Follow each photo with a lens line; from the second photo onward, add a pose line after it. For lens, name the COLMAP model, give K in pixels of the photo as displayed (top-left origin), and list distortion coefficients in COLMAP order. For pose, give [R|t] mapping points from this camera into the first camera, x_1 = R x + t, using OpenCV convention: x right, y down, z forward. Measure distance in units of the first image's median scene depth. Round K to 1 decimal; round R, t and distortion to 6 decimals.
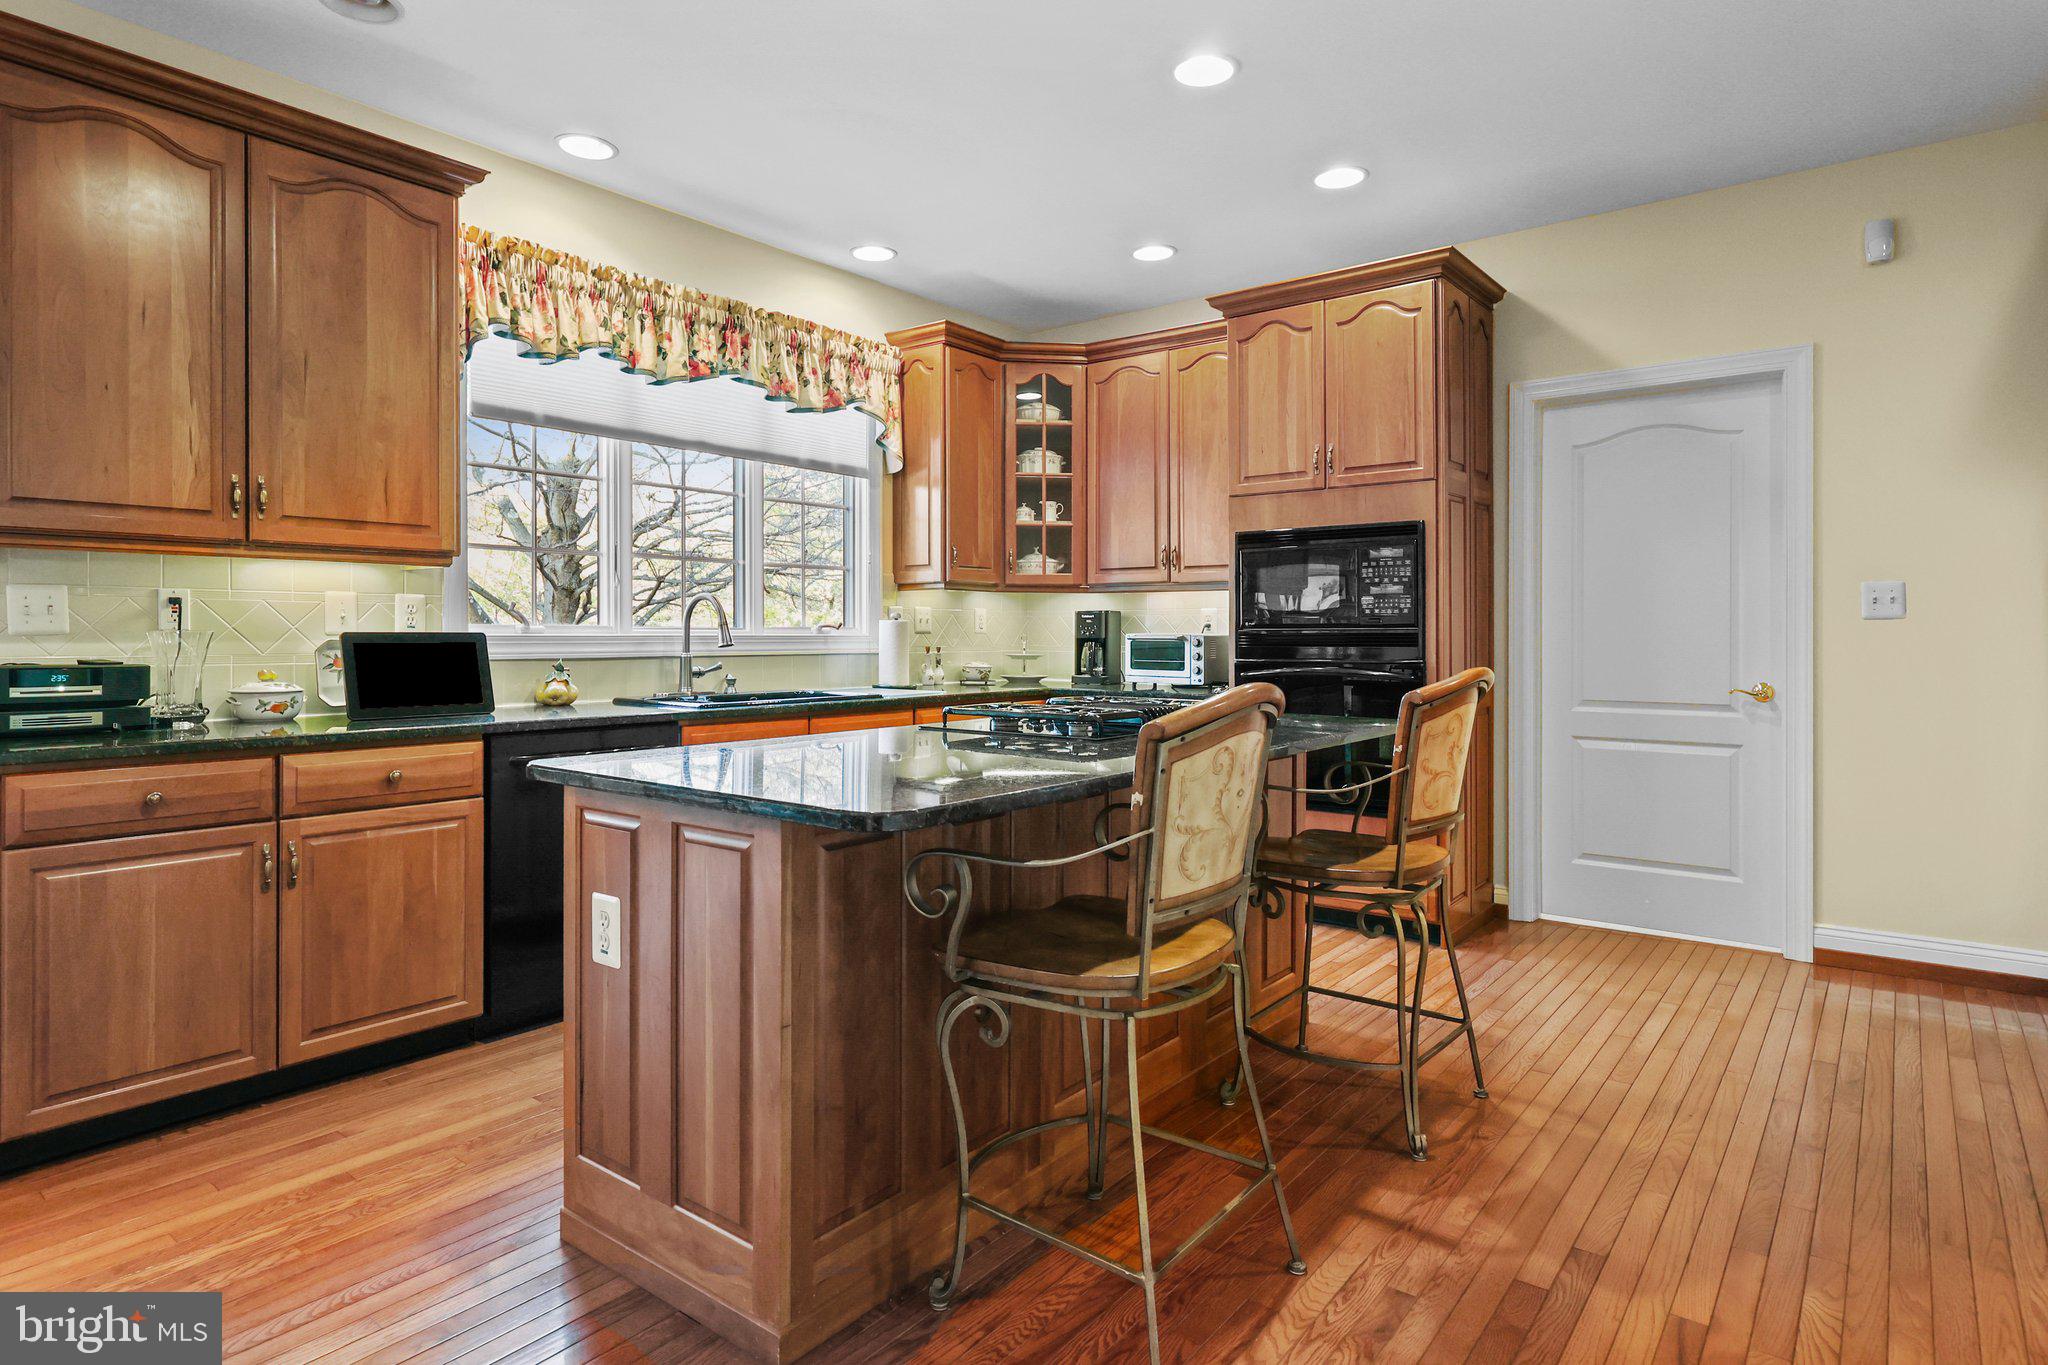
lens RADIAL K [[1130.7, 0, 1030.5], [0, 1130.7, 639.6], [0, 0, 1]] dist [-0.000916, 0.000159]
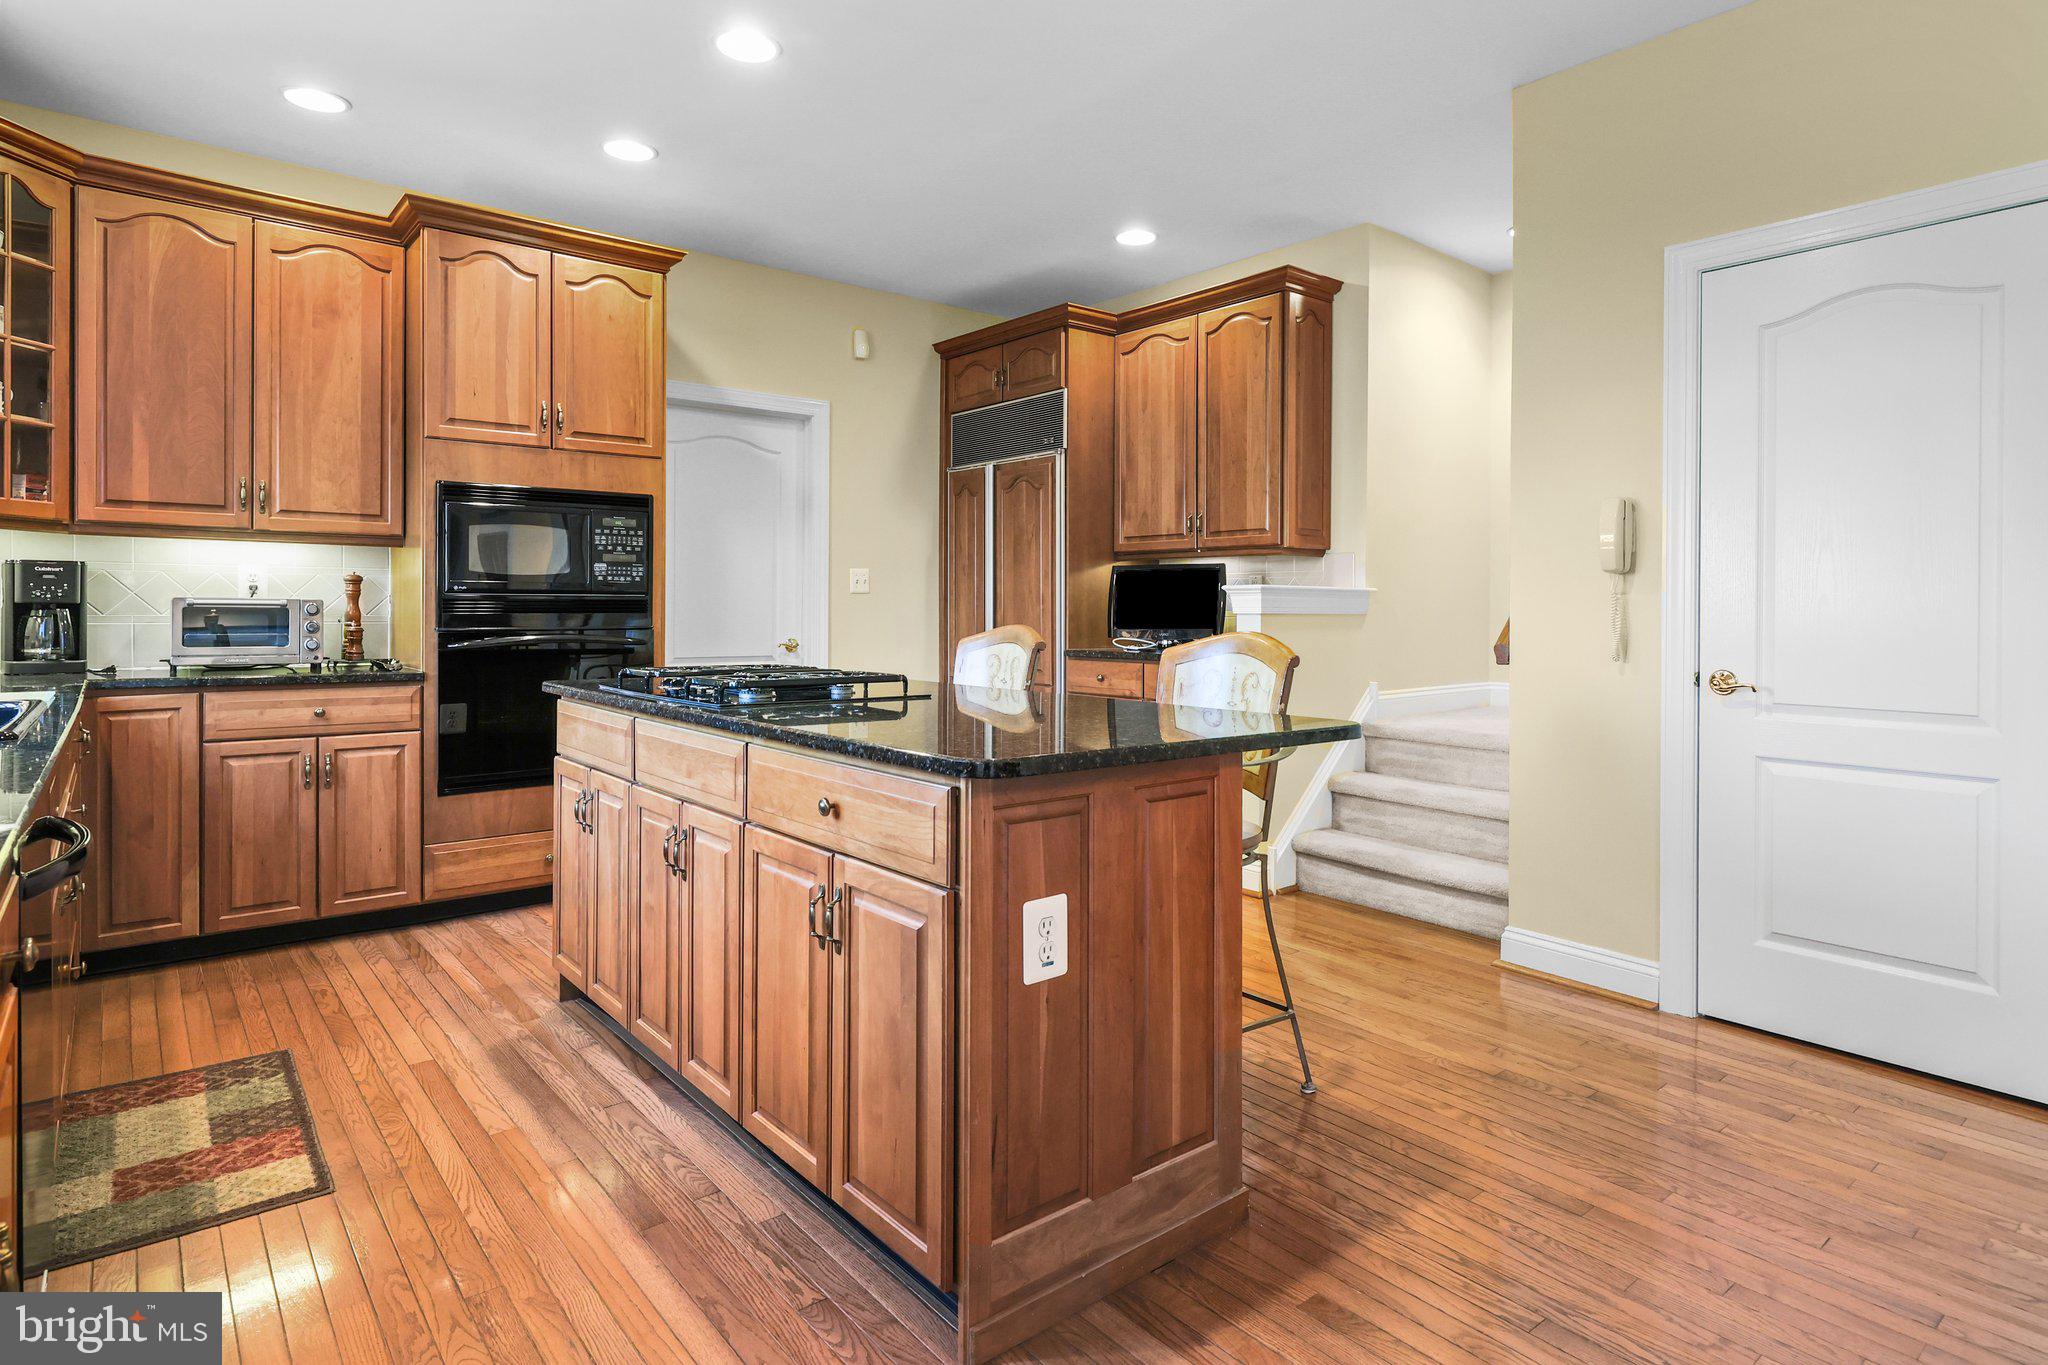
lens RADIAL K [[1097.6, 0, 1056.8], [0, 1097.6, 609.8], [0, 0, 1]] dist [0.000313, 0.000288]
pose [[0.197935, -0.000401, 0.980215, -0.553070], [0.000779, 1.000000, 0.000252, 0.003336], [-0.980215, 0.000713, 0.197935, 0.385341]]
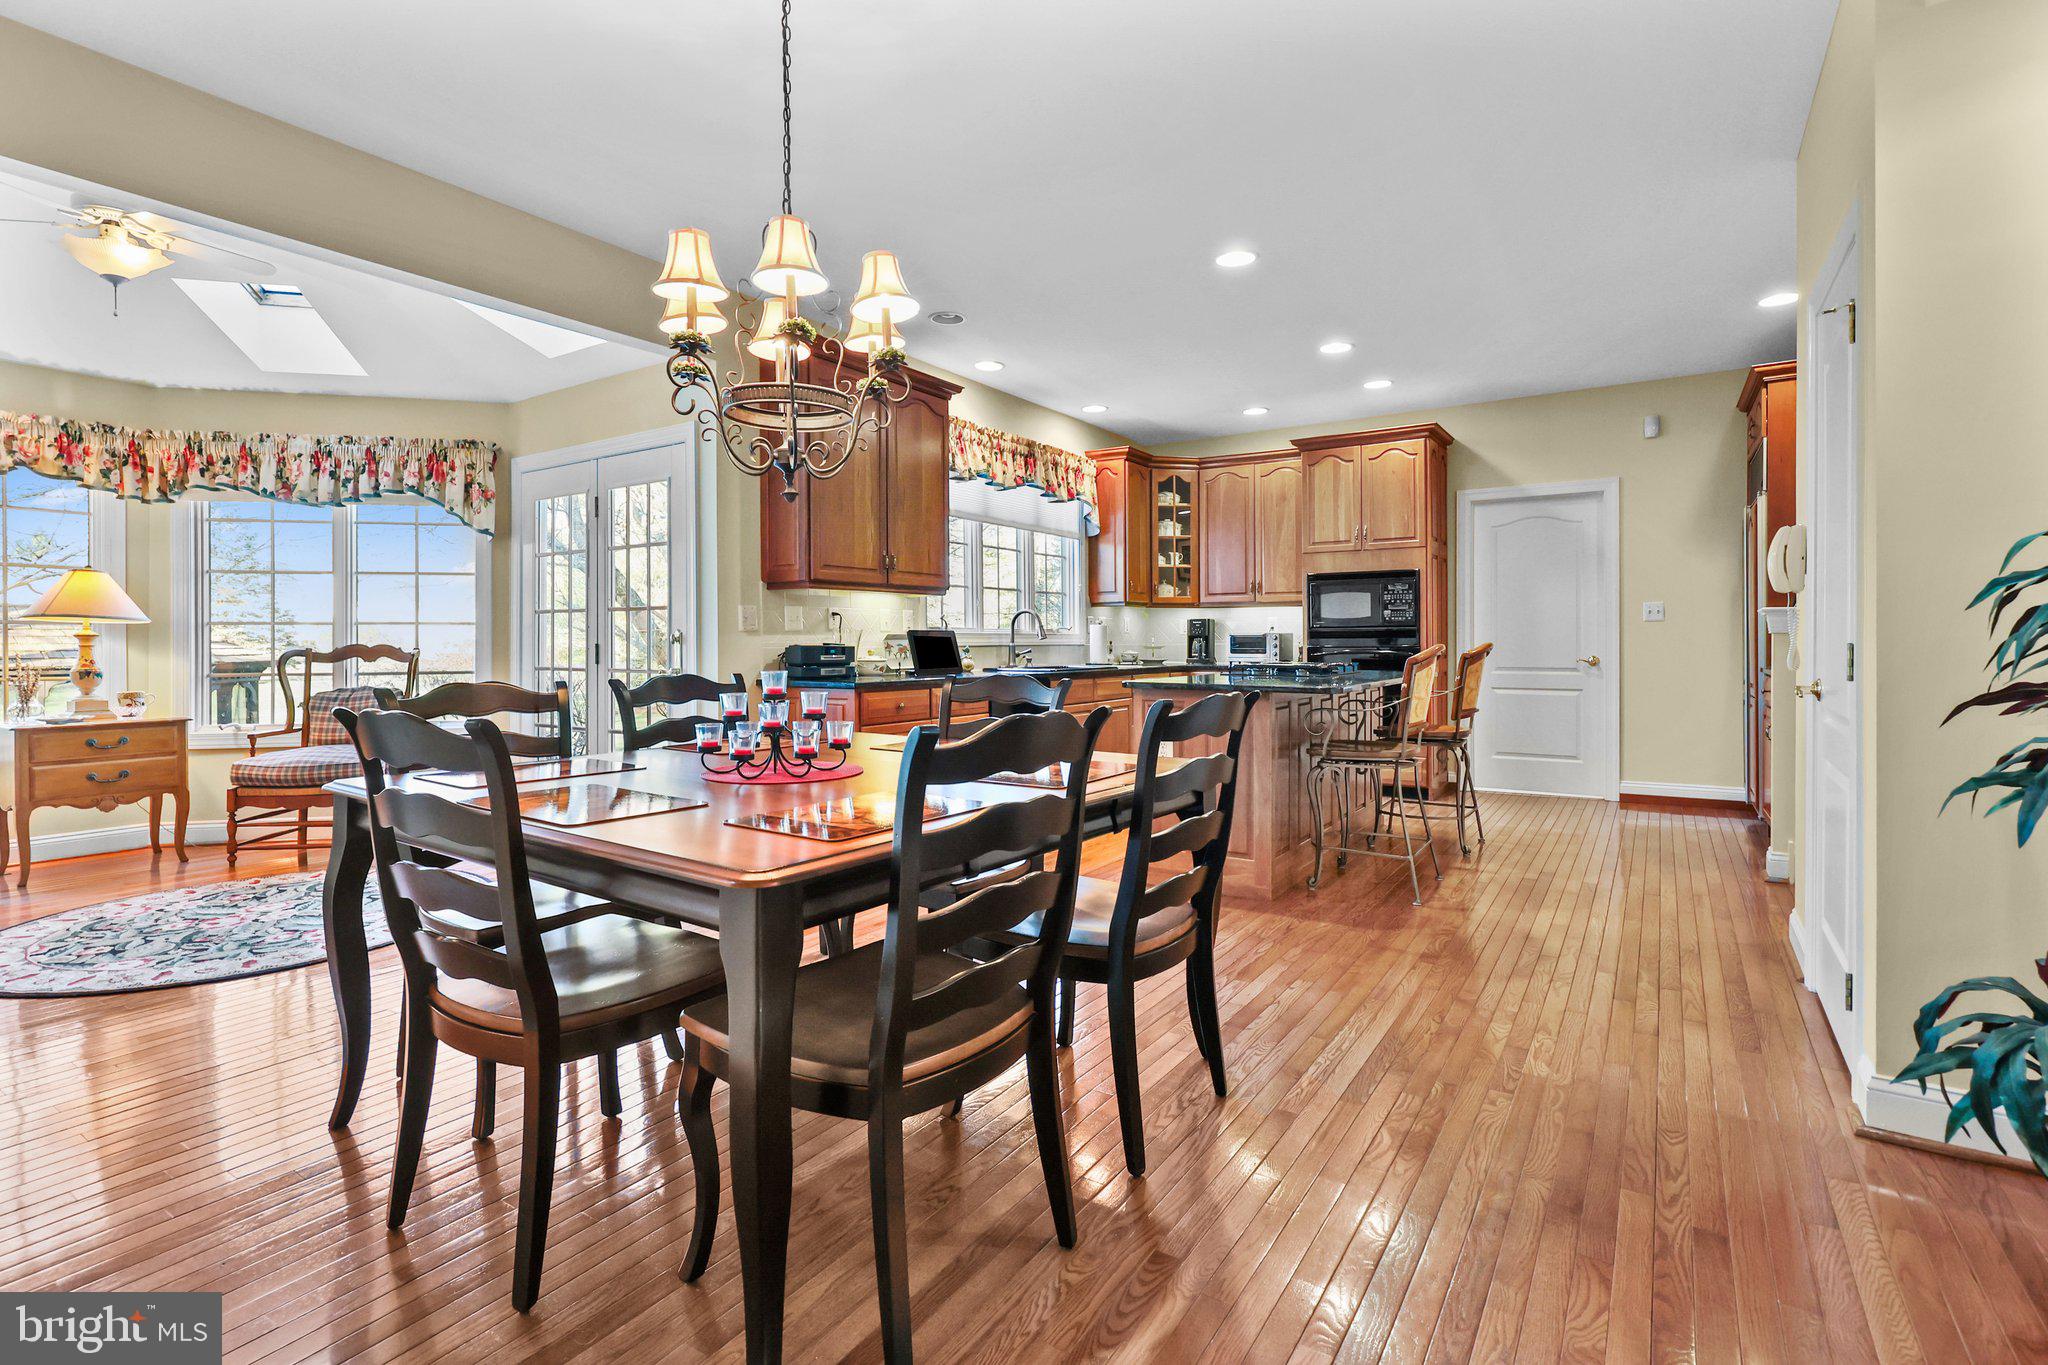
lens RADIAL K [[996.7, 0, 1025.6], [0, 996.7, 653.7], [0, 0, 1]] dist [0.001829, 0.001326]
pose [[0.995885, -0.005233, 0.090473, -0.405598], [0.004521, 0.999957, 0.008069, 0.015180], [-0.090511, -0.007627, 0.995866, -0.519578]]
